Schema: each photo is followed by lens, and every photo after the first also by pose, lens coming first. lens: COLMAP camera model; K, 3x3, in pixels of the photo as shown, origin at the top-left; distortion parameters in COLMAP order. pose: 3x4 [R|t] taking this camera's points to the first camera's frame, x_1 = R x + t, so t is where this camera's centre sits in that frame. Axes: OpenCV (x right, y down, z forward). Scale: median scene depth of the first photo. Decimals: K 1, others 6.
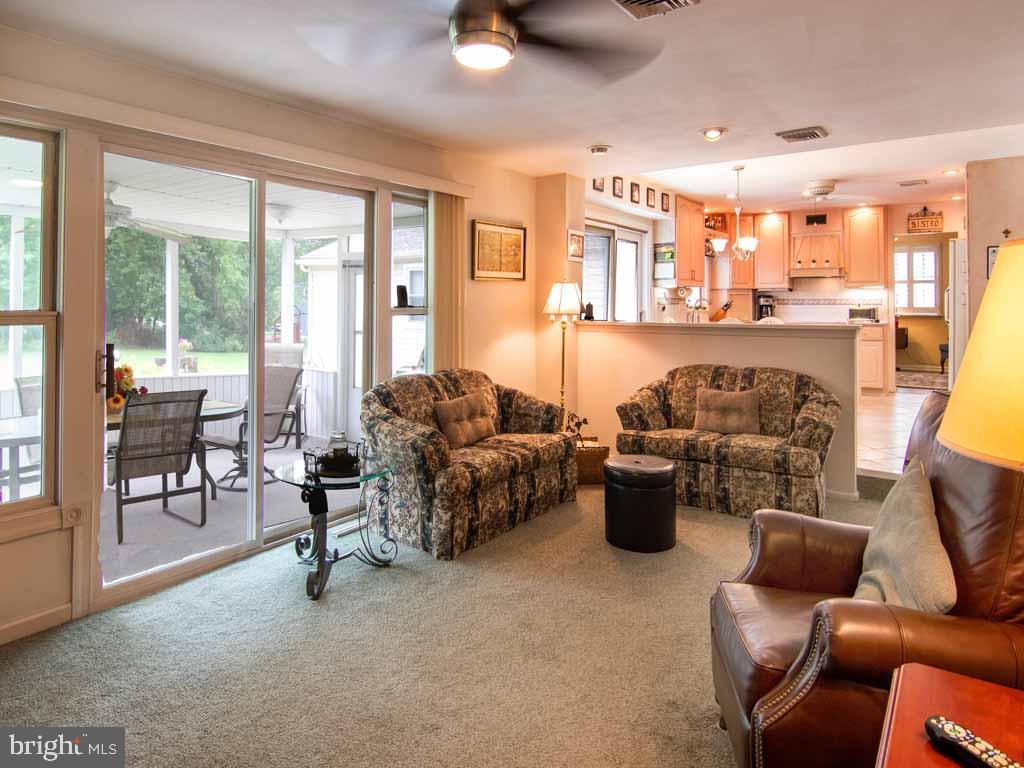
lens RADIAL K [[660.9, 0, 509.4], [0, 660.9, 297.3], [0, 0, 1]] dist [0.002981, -0.000981]
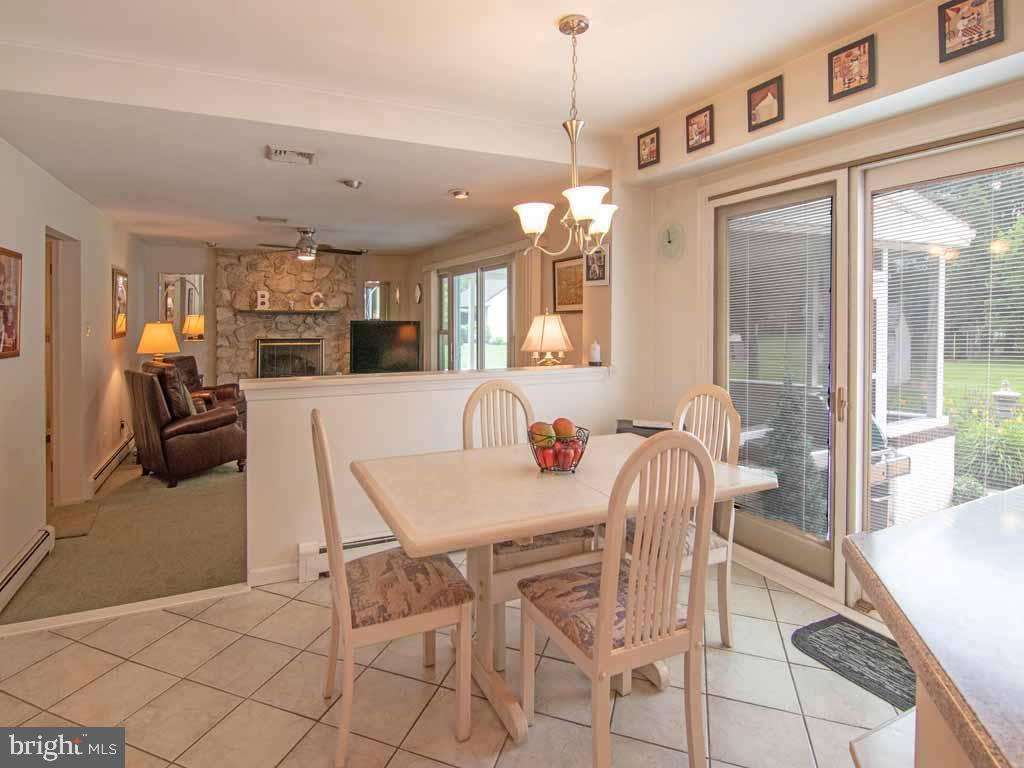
lens RADIAL K [[544.6, 0, 502.0], [0, 544.6, 316.9], [0, 0, 1]] dist [-0.001410, -0.008384]
pose [[-0.470774, 0.000069, -0.882254, 0.467146], [0.007886, 0.999960, -0.004130, -0.010918], [0.882219, -0.008902, -0.470756, 0.792655]]
